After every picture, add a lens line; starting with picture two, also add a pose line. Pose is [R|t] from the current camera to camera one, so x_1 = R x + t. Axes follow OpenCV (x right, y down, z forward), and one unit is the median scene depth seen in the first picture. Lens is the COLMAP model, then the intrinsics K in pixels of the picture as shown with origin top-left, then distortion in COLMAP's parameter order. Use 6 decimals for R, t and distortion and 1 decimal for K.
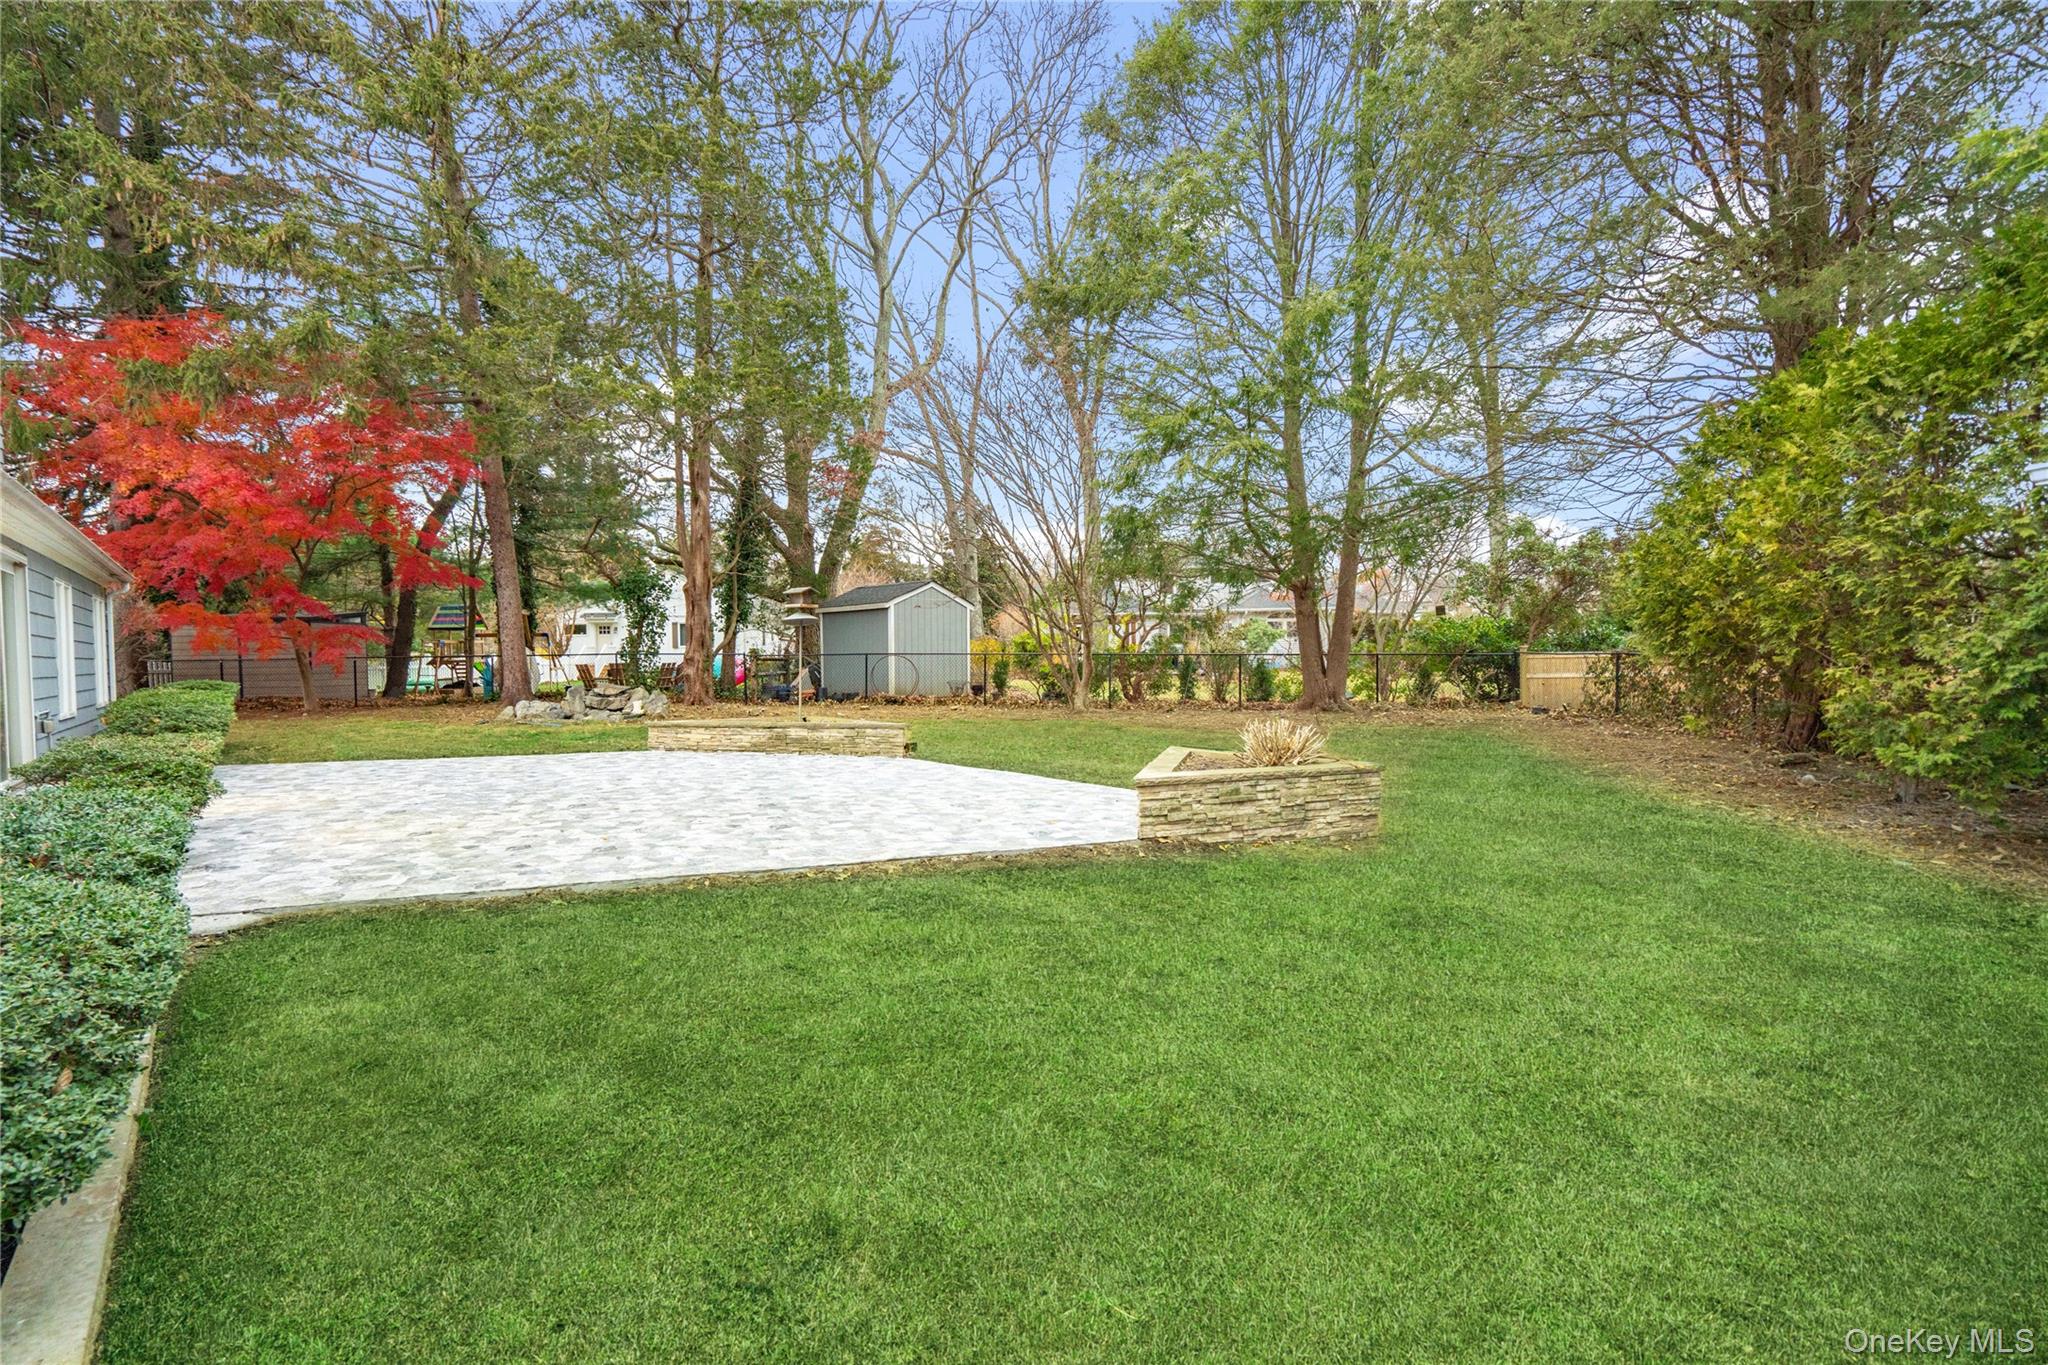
lens RADIAL K [[934.6, 0, 1019.6], [0, 934.6, 675.9], [0, 0, 1]] dist [-0.013311, 0.000373]
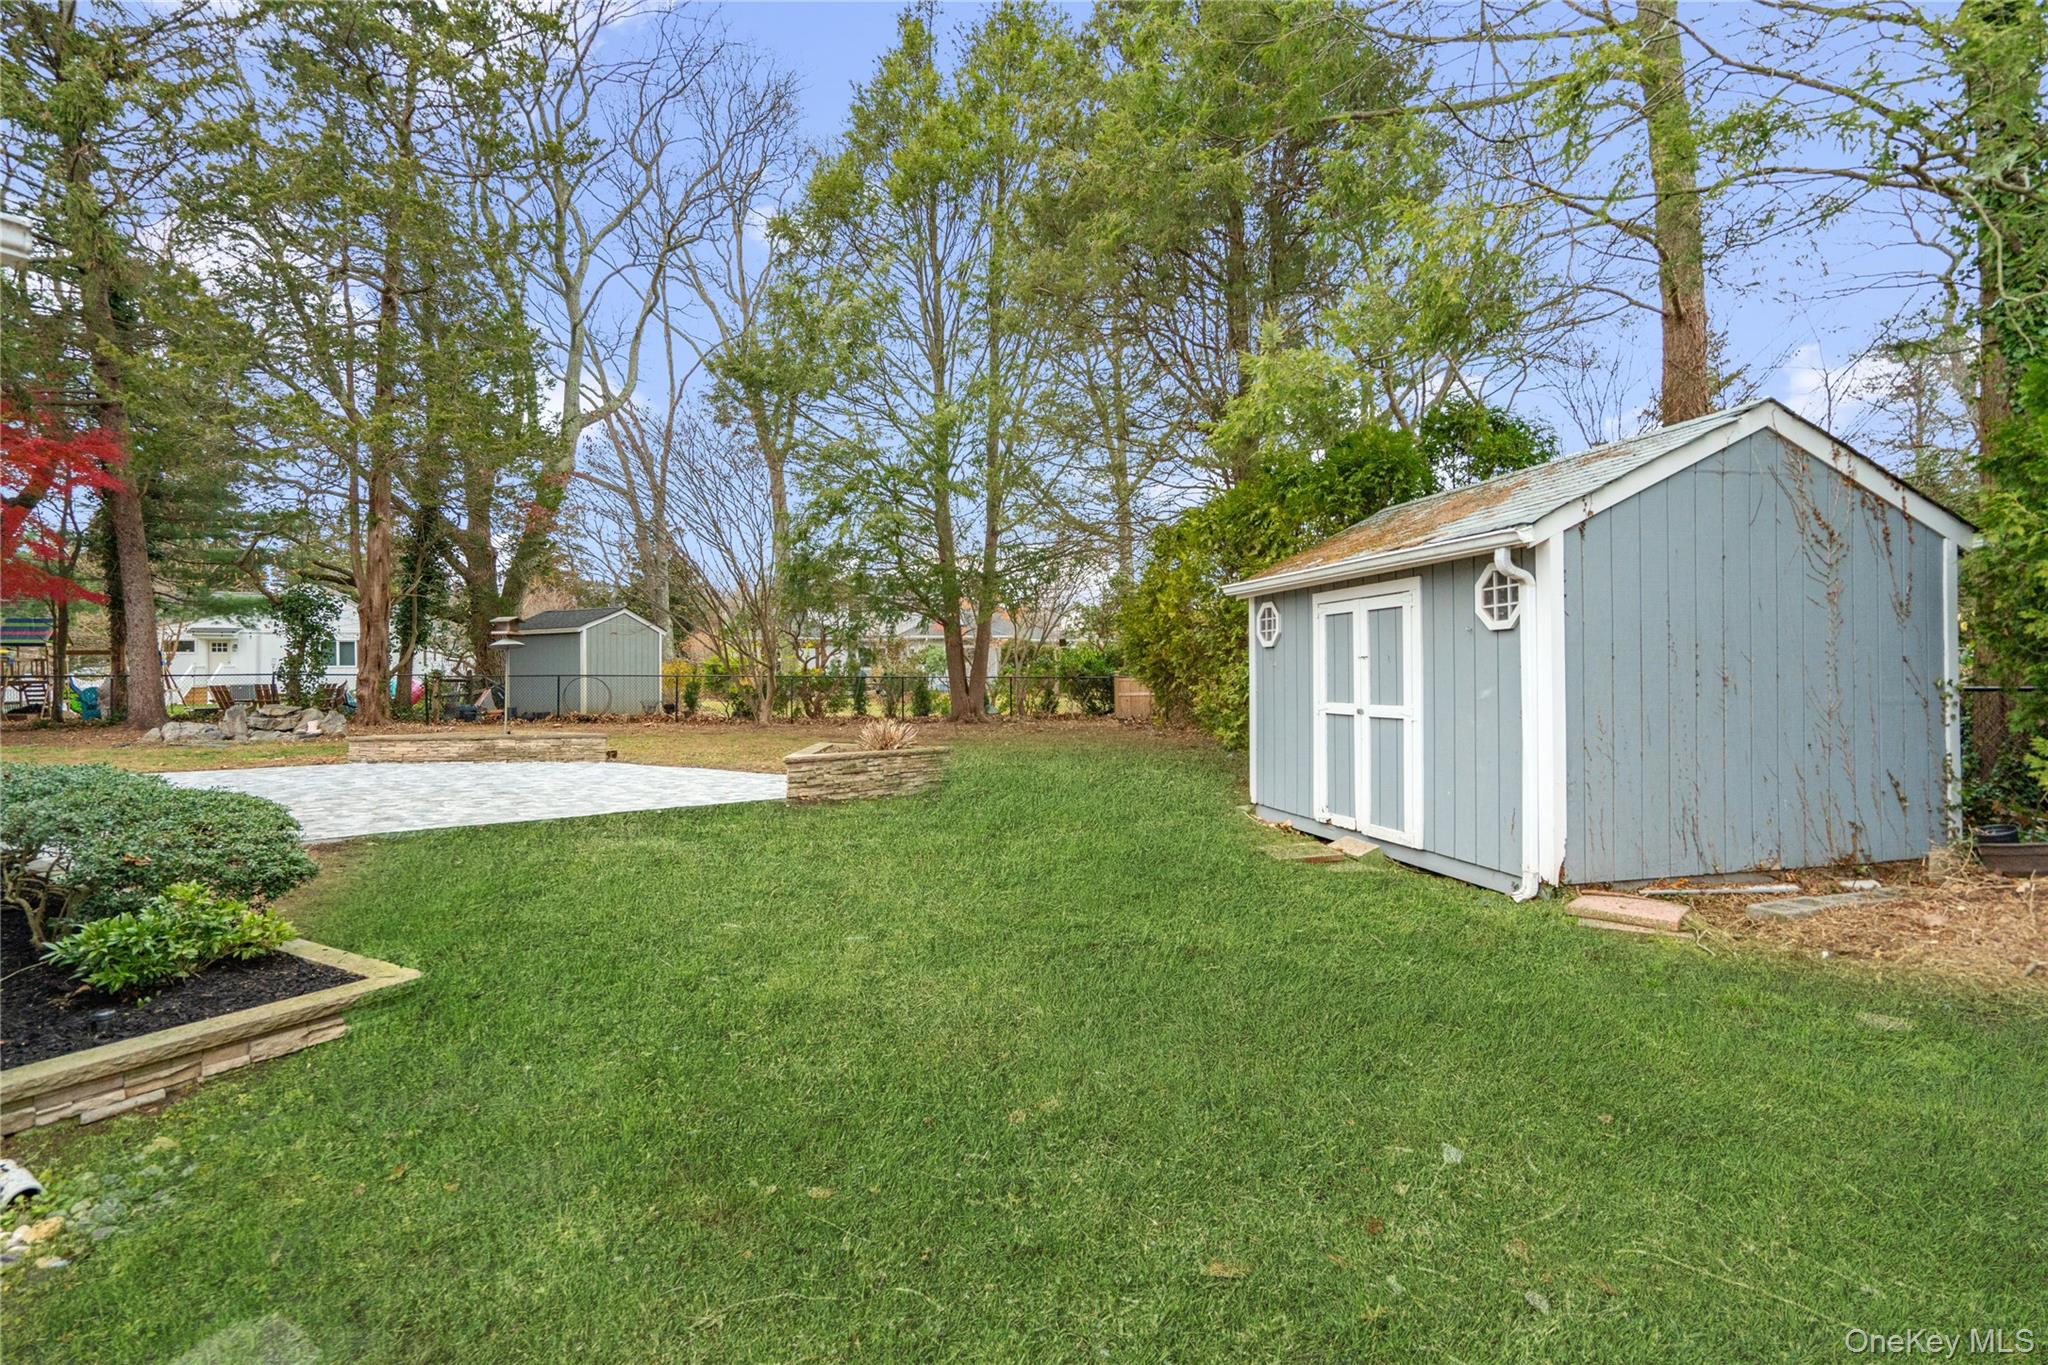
lens RADIAL K [[934.6, 0, 1019.6], [0, 934.6, 675.9], [0, 0, 1]] dist [-0.013311, 0.000373]
pose [[0.950041, 0.003732, 0.312102, 0.003539], [0.003915, 0.999707, -0.023872, 0.004181], [-0.312100, 0.023902, 0.949749, -0.164897]]
